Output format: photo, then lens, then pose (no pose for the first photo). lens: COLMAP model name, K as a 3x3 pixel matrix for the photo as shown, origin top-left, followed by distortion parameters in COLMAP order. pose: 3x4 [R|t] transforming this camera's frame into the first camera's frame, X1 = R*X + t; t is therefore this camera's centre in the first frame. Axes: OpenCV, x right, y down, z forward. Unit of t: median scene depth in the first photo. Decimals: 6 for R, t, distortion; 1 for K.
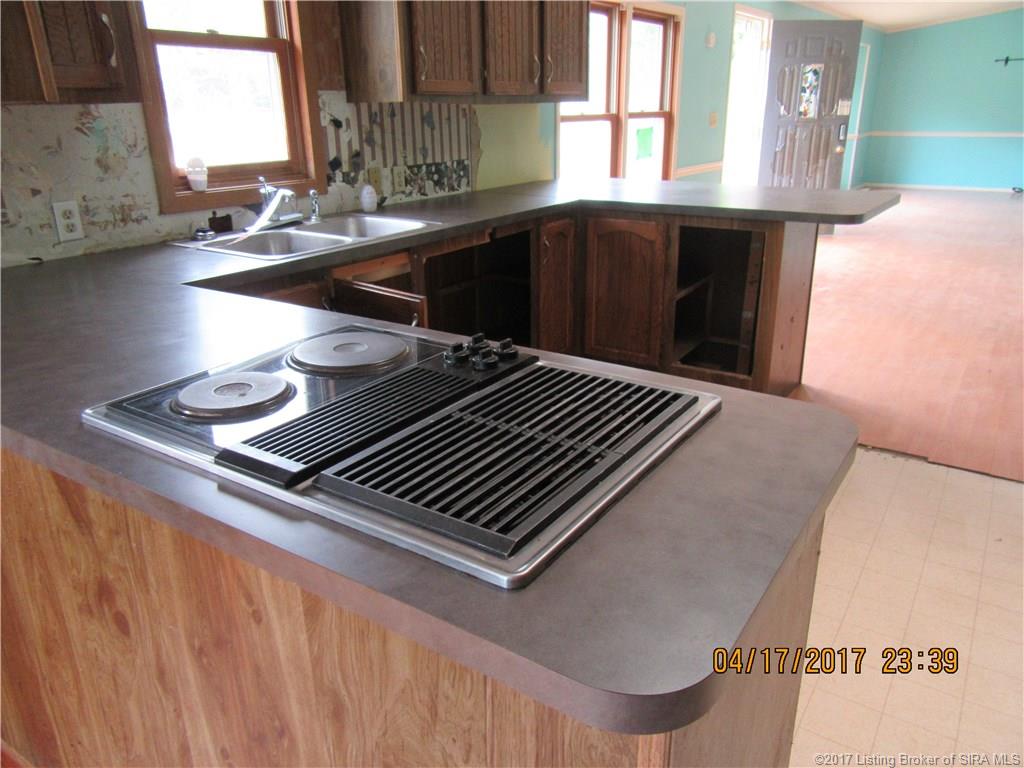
lens RADIAL K [[764.9, 0, 512.0], [0, 764.9, 384.0], [0, 0, 1]] dist [0.004541, -0.000426]
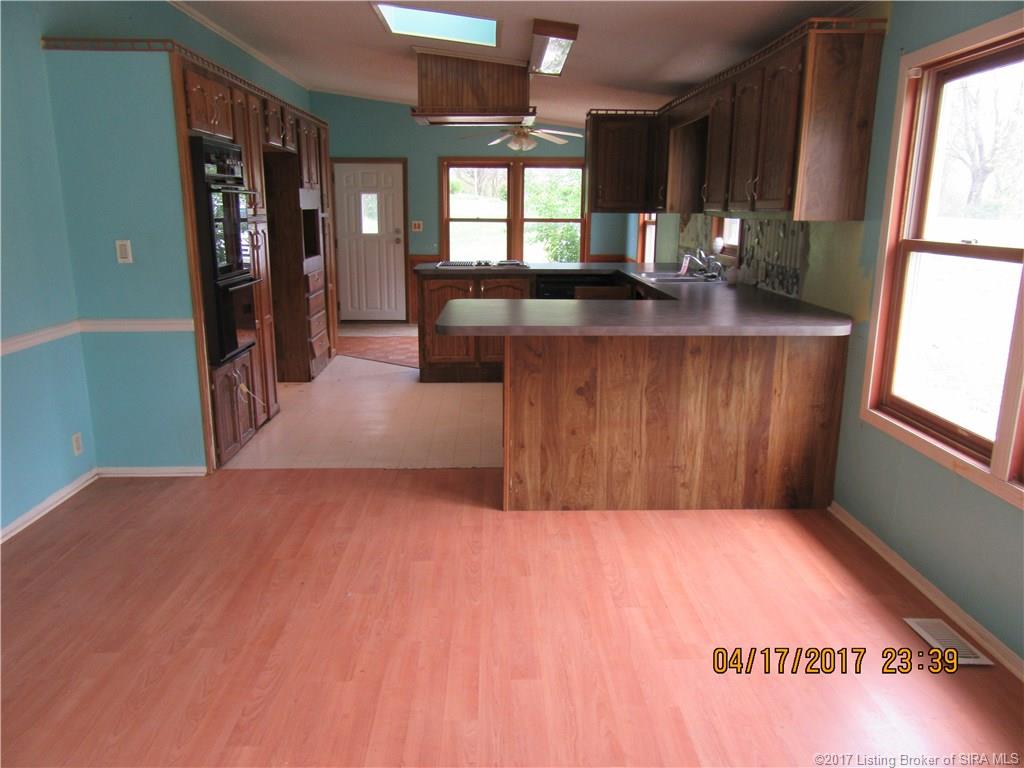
lens RADIAL K [[764.9, 0, 512.0], [0, 764.9, 384.0], [0, 0, 1]] dist [0.004541, -0.000426]
pose [[-0.814402, 0.142599, -0.562508, 0.932745], [-0.190744, 0.849696, 0.491563, -0.637130], [0.548057, 0.507624, -0.664794, 1.654762]]
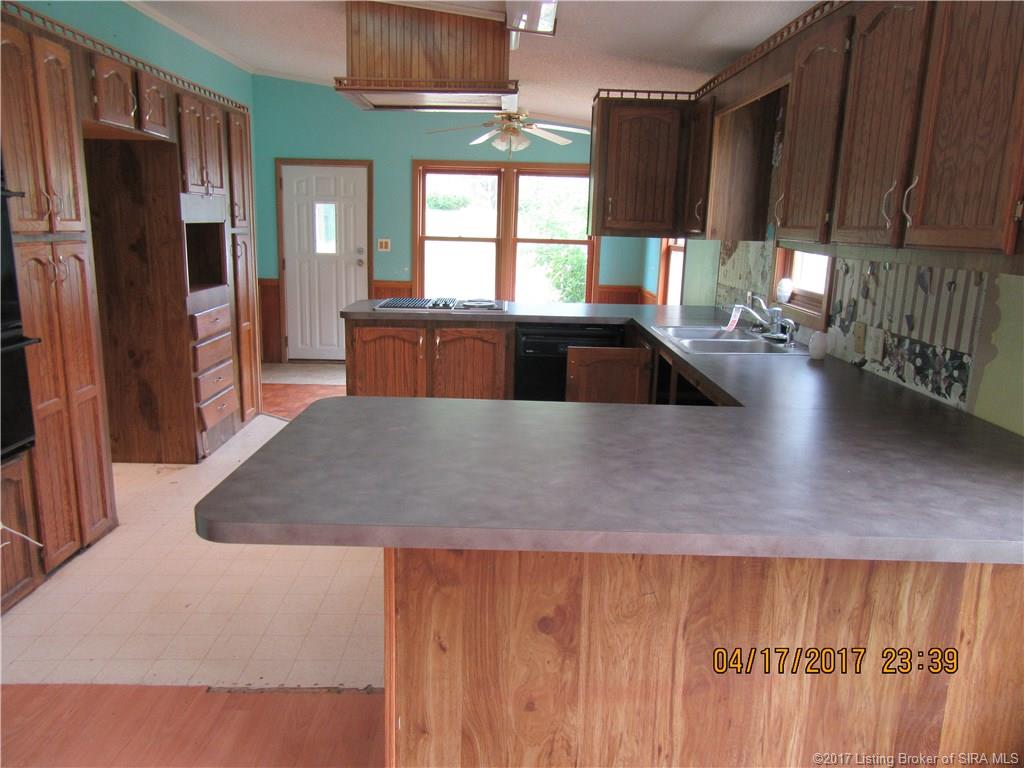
lens RADIAL K [[764.9, 0, 512.0], [0, 764.9, 384.0], [0, 0, 1]] dist [0.004541, -0.000426]
pose [[-0.827154, 0.112796, -0.550539, 0.571241], [-0.203070, 0.853463, 0.479962, -0.507613], [0.524003, 0.508800, -0.683040, 1.291879]]
